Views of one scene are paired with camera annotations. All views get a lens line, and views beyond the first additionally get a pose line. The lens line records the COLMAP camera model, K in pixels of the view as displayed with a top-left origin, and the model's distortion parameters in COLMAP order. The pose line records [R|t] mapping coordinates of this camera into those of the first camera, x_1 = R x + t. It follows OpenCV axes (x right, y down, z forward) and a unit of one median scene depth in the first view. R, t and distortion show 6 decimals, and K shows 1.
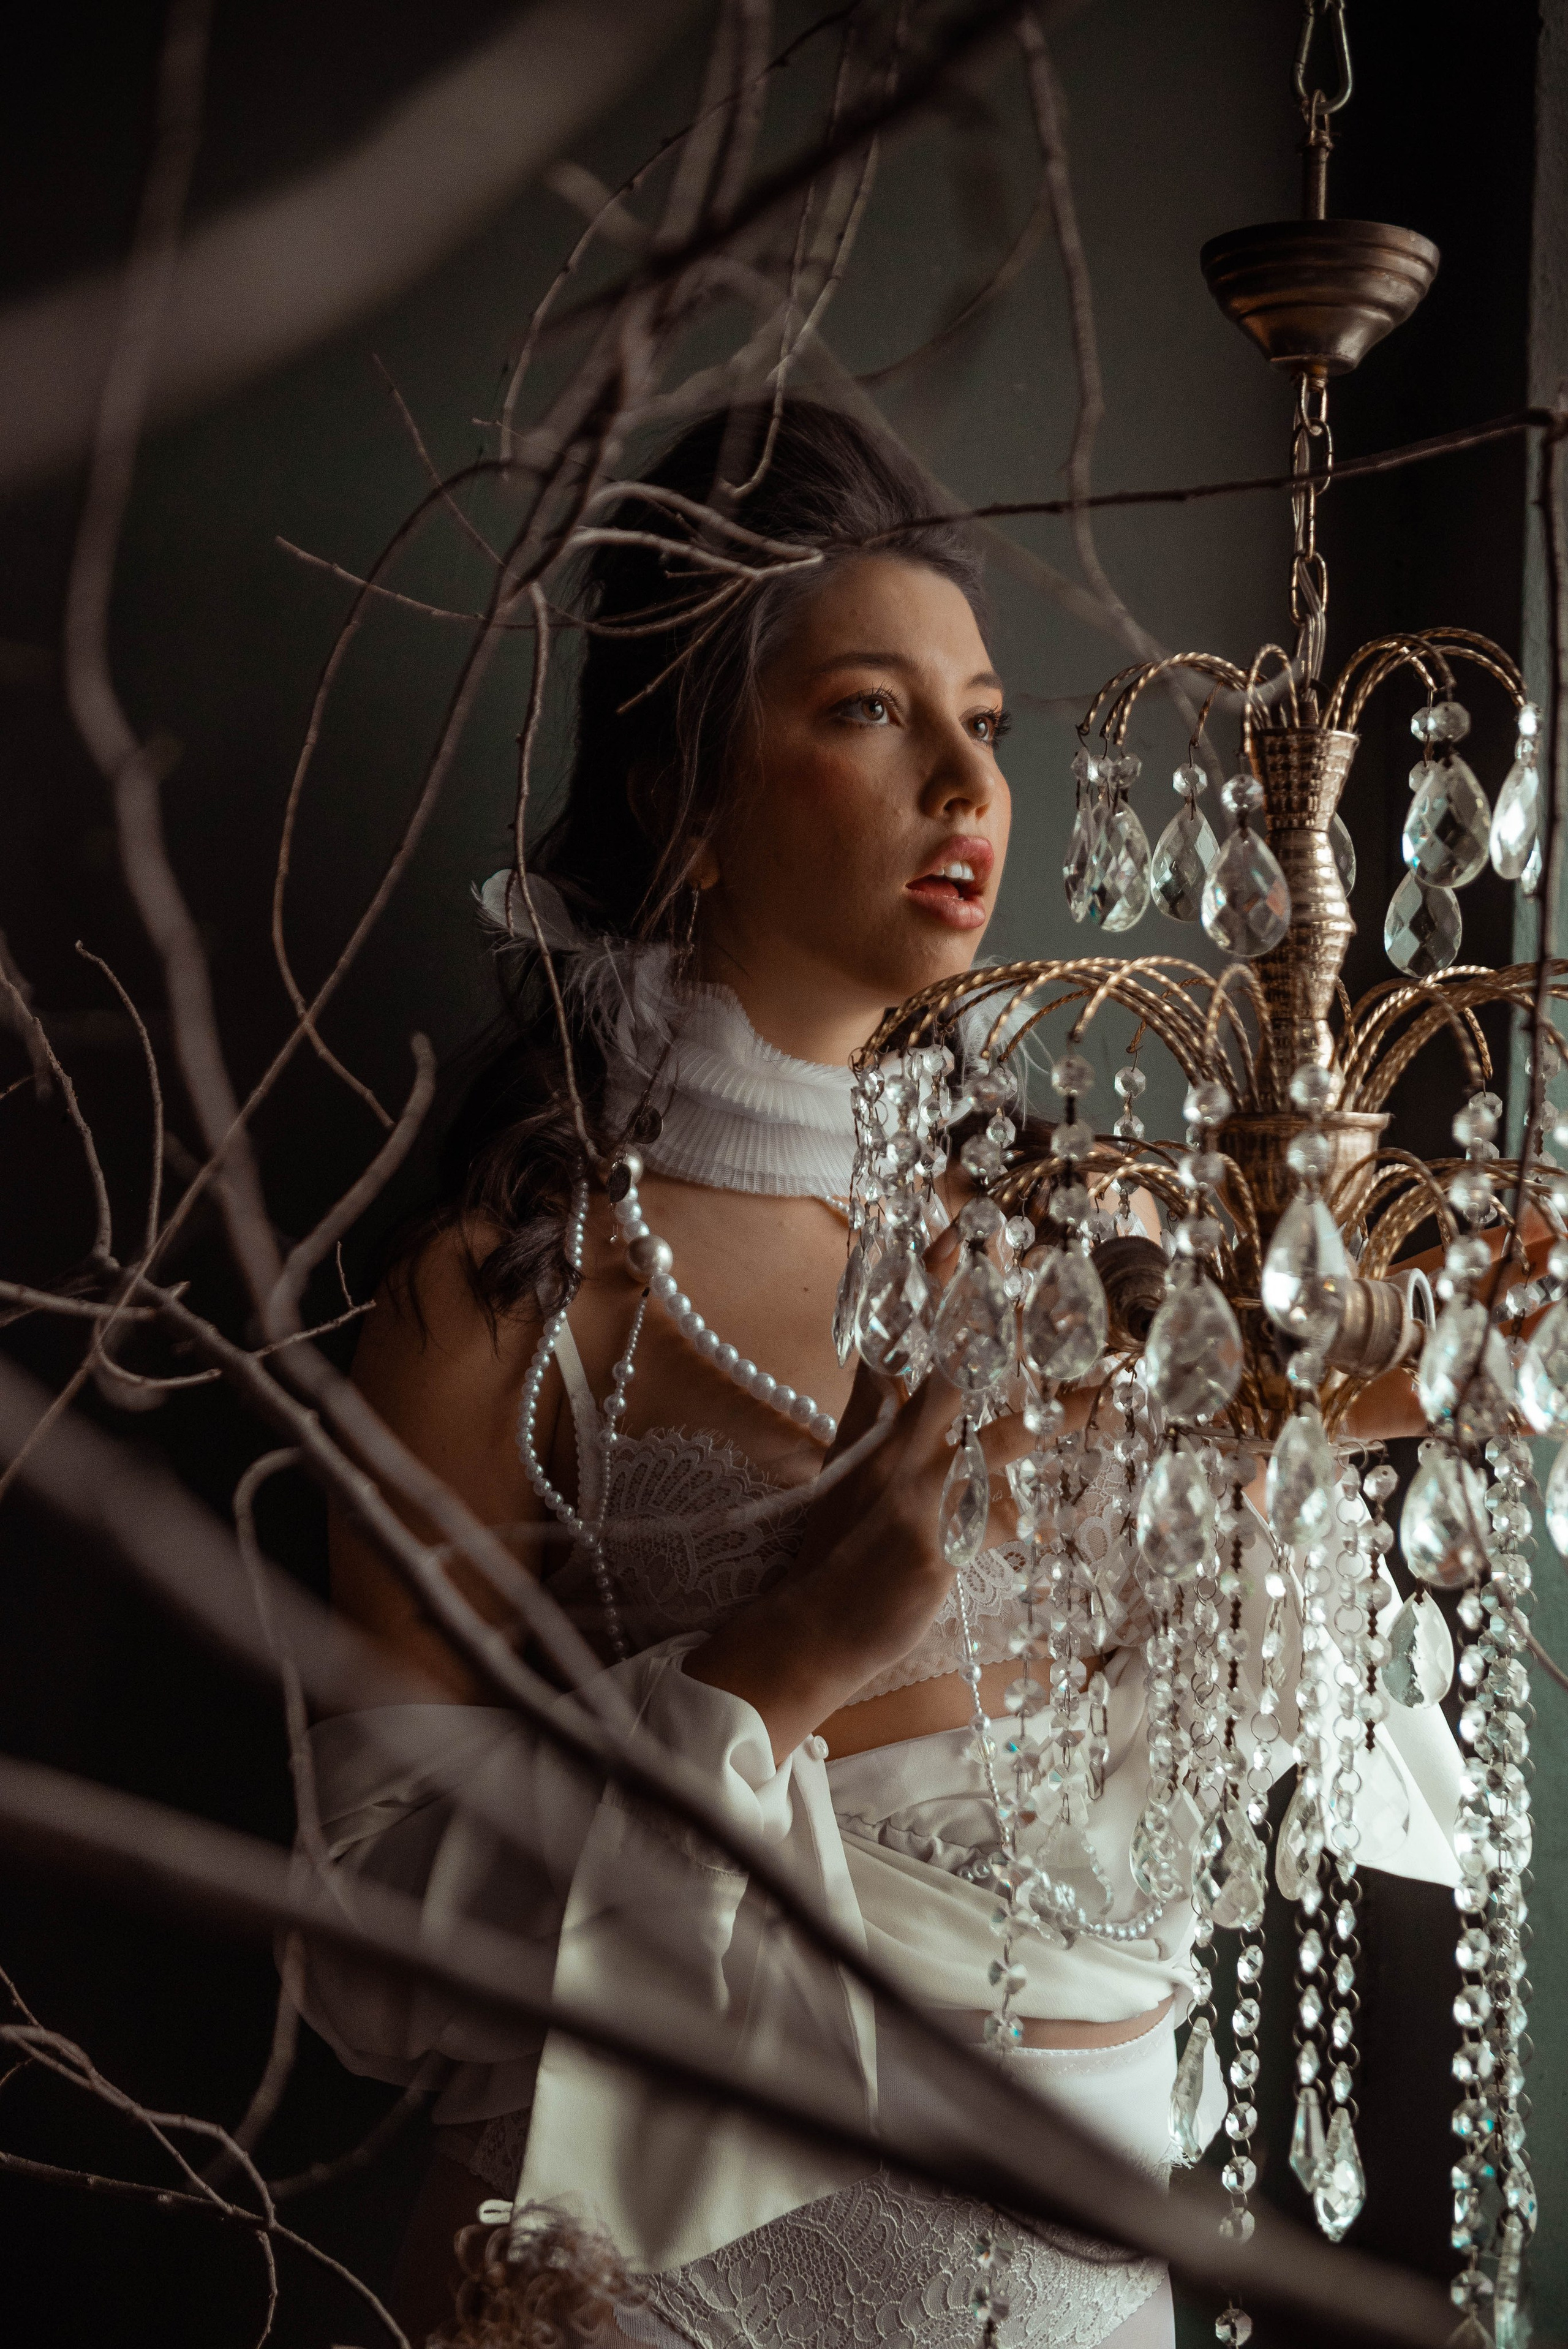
lens RADIAL K [[2880.4, 0, 782.8], [0, 2880.4, 1179.1], [0, 0, 1]] dist [0.019980, -0.209049]
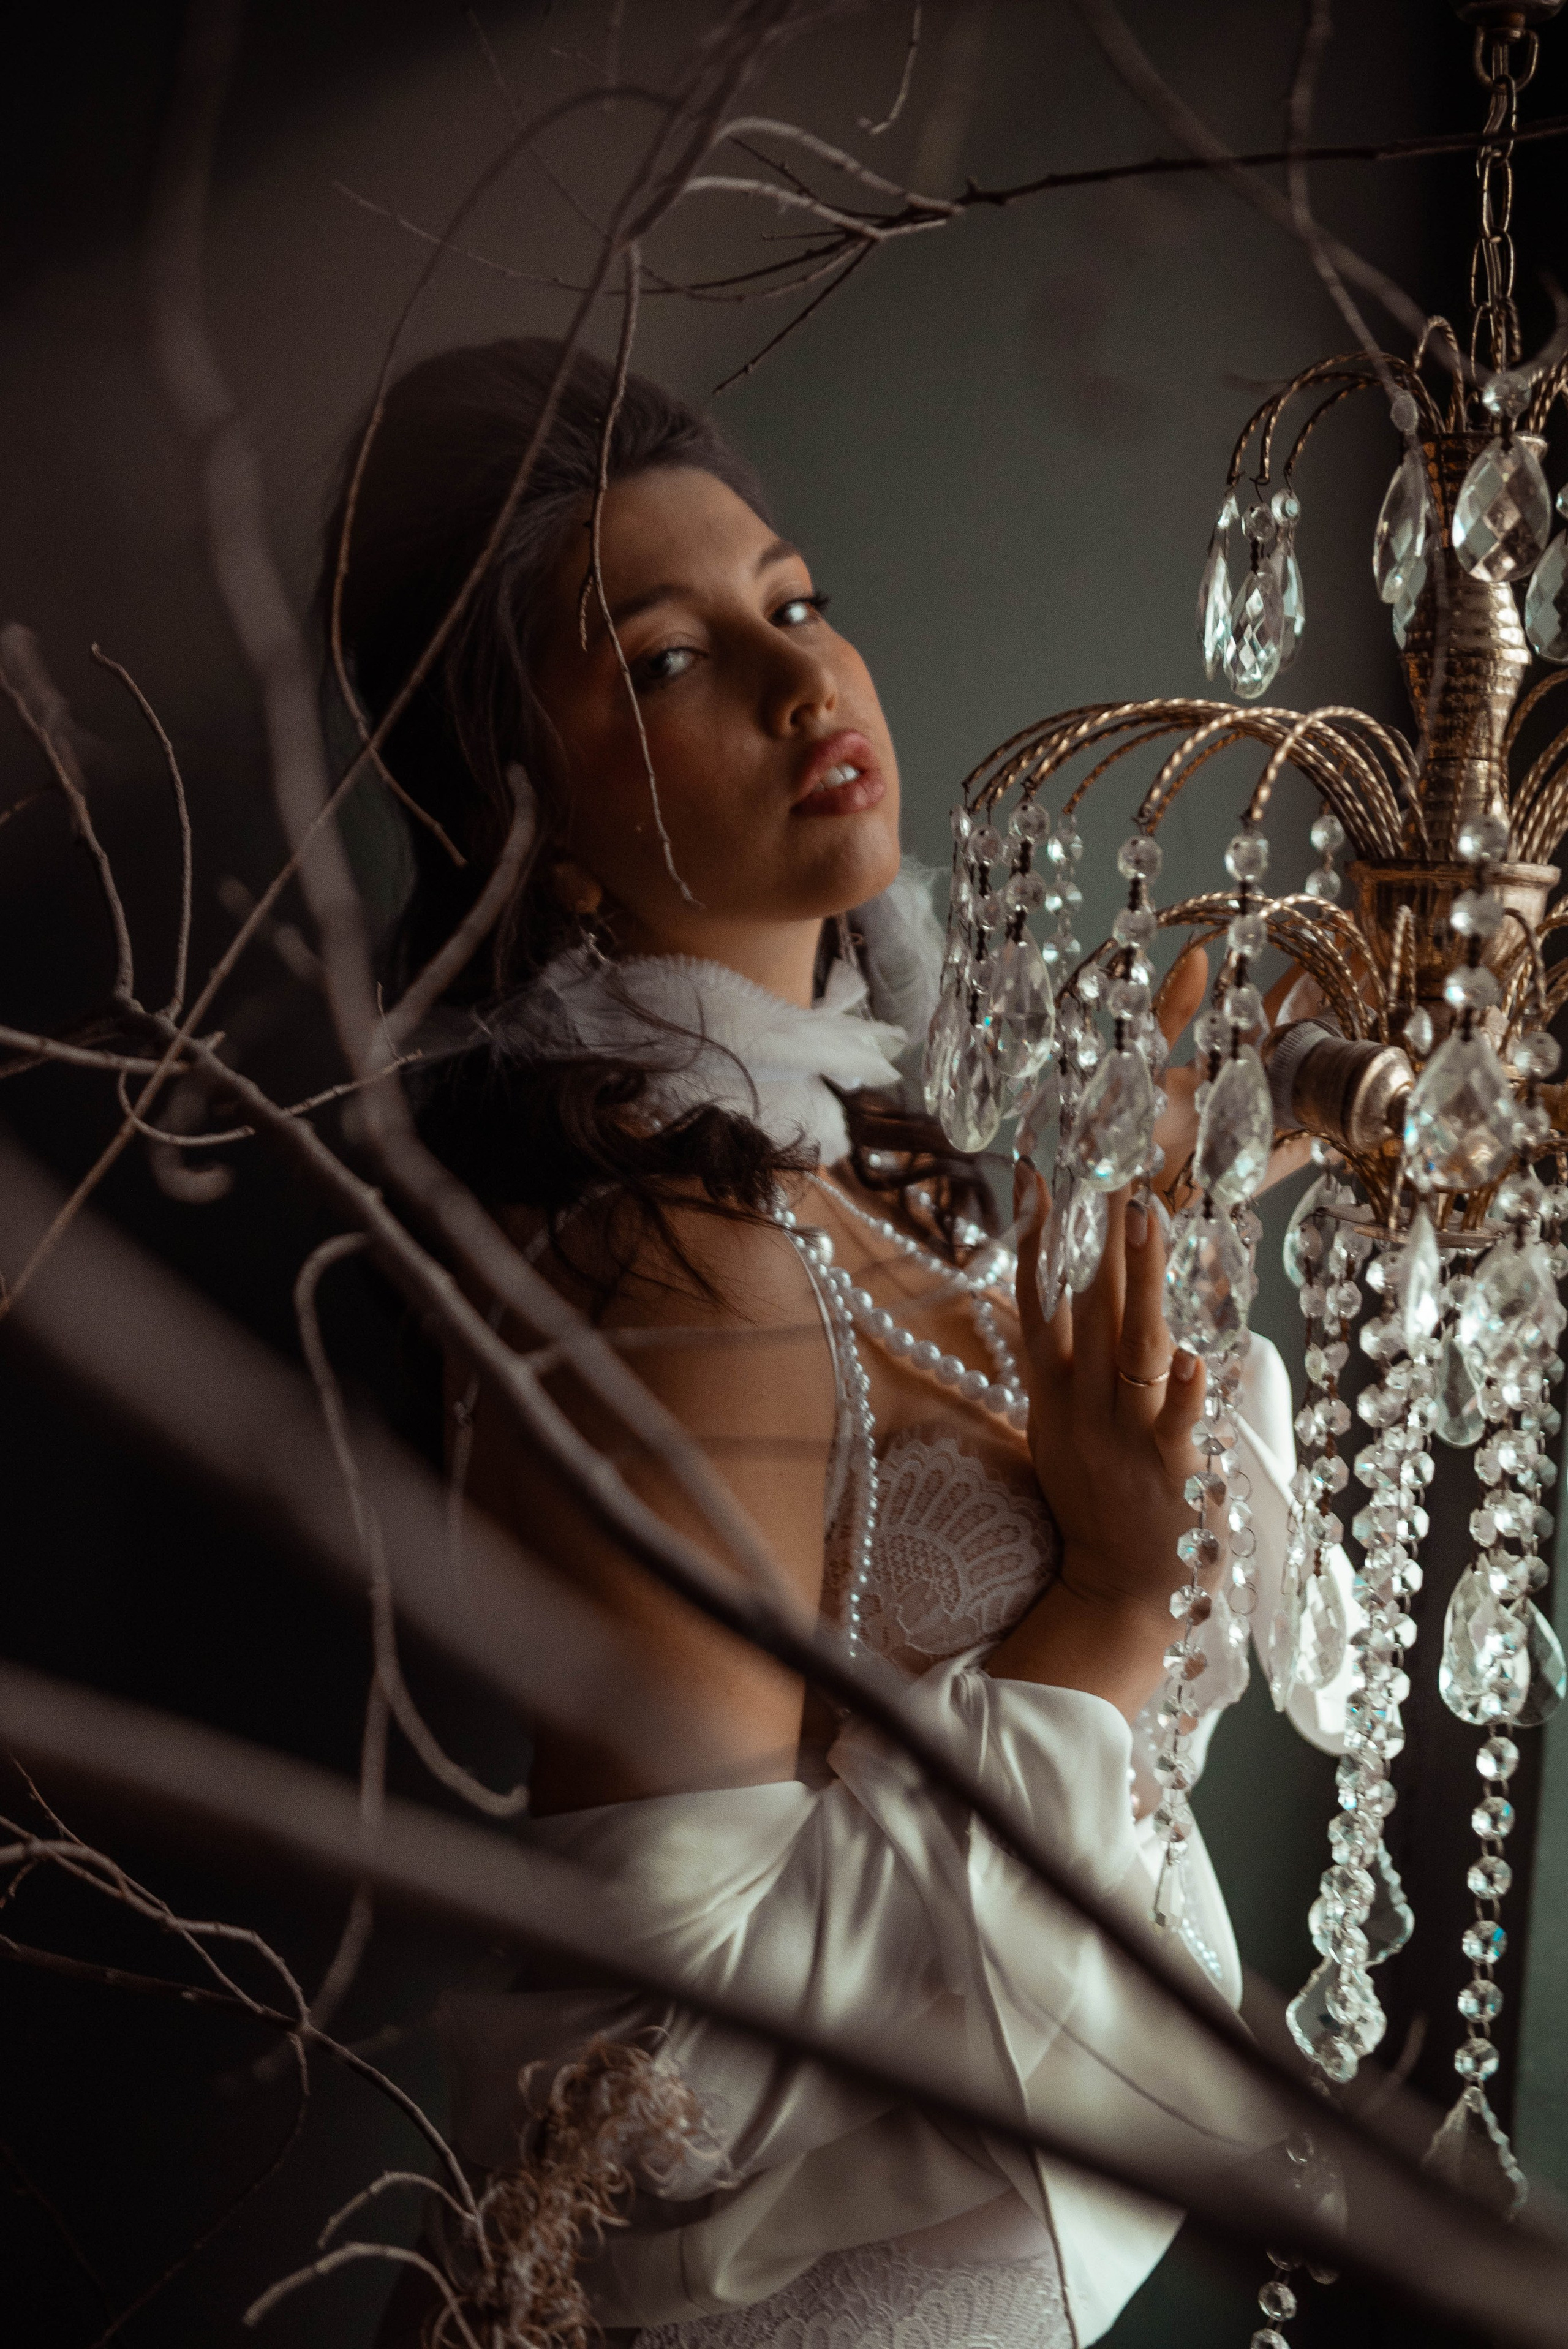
lens RADIAL K [[2880.4, 0, 782.8], [0, 2880.4, 1179.1], [0, 0, 1]] dist [0.019980, -0.209049]
pose [[0.999804, 0.017629, 0.008967, -0.041752], [-0.018424, 0.995011, 0.098052, -0.010615], [-0.007194, -0.098198, 0.995141, 0.104485]]
